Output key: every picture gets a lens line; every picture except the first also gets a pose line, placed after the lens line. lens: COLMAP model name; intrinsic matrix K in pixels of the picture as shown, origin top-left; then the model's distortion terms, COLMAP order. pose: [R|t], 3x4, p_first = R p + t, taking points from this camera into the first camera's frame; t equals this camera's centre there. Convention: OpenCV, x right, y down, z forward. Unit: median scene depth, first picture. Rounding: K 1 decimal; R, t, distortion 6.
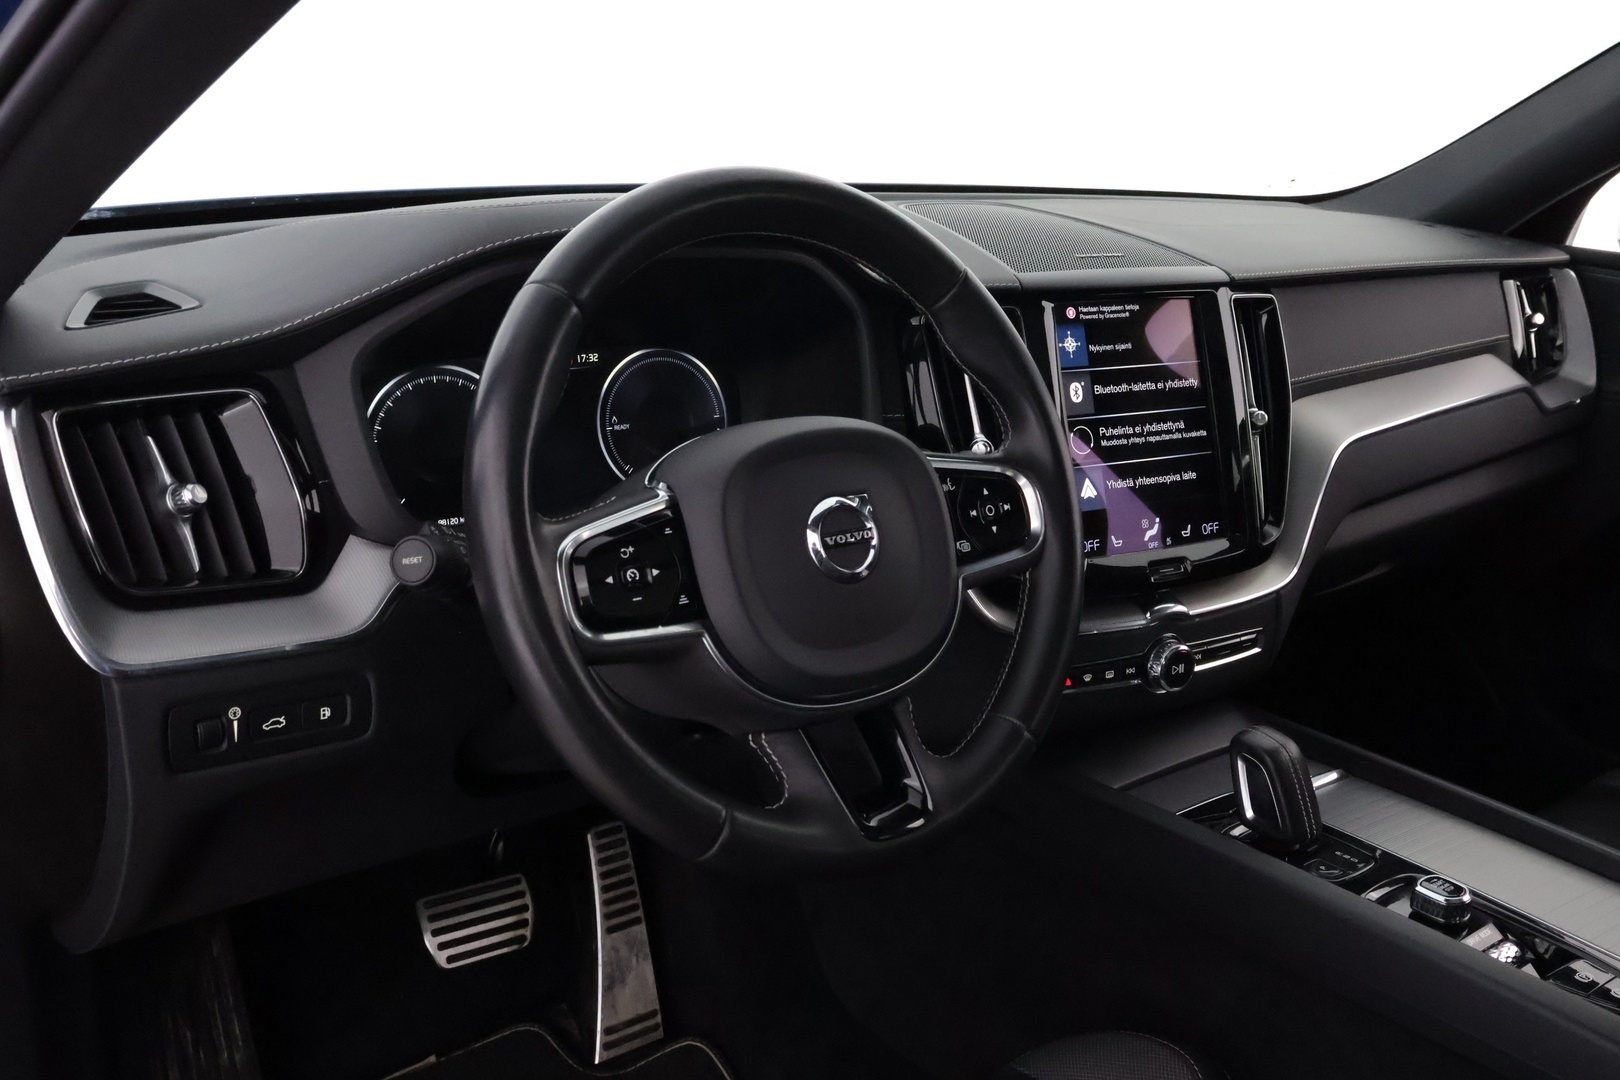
lens RADIAL K [[1442.2, 0, 816.1], [0, 1442.2, 526.4], [0, 0, 1]] dist [0.015411, 0.003143]
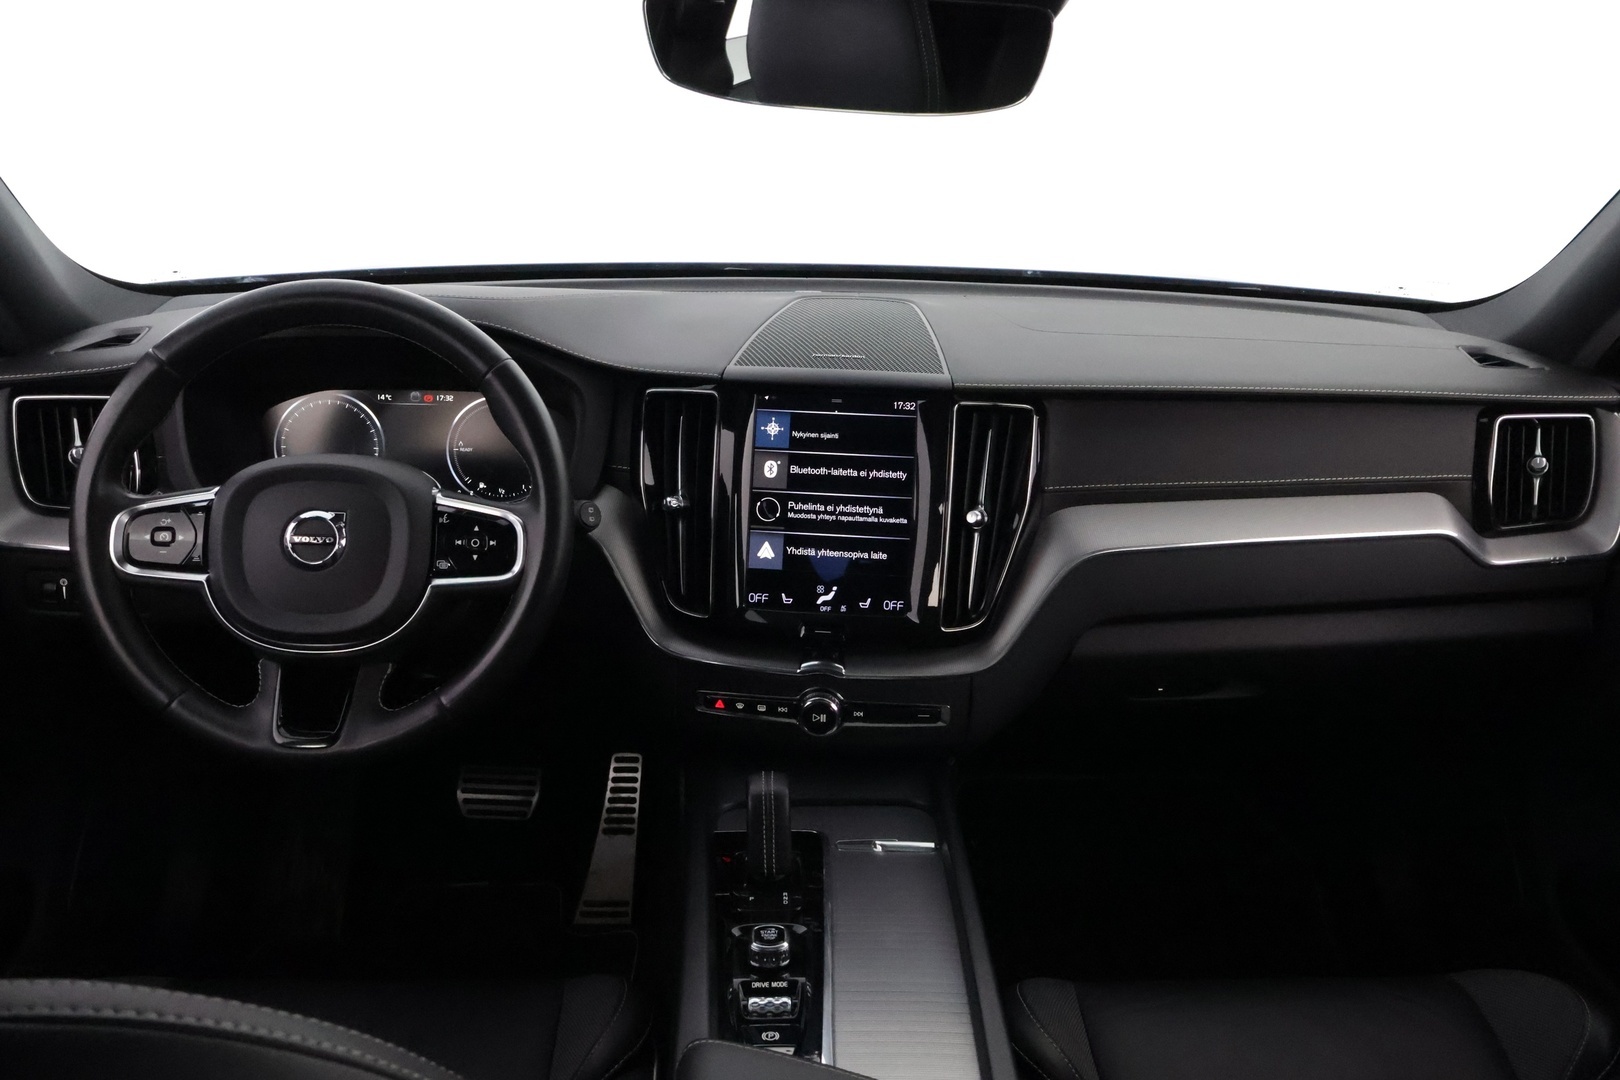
lens RADIAL K [[1325.1, 0, 803.2], [0, 1325.1, 546.4], [0, 0, 1]] dist [-0.005203, -0.011713]
pose [[0.829519, 0.163906, -0.533885, 0.787098], [-0.156014, 0.985914, 0.060277, -0.098854], [0.536245, 0.033293, 0.843406, 0.093495]]
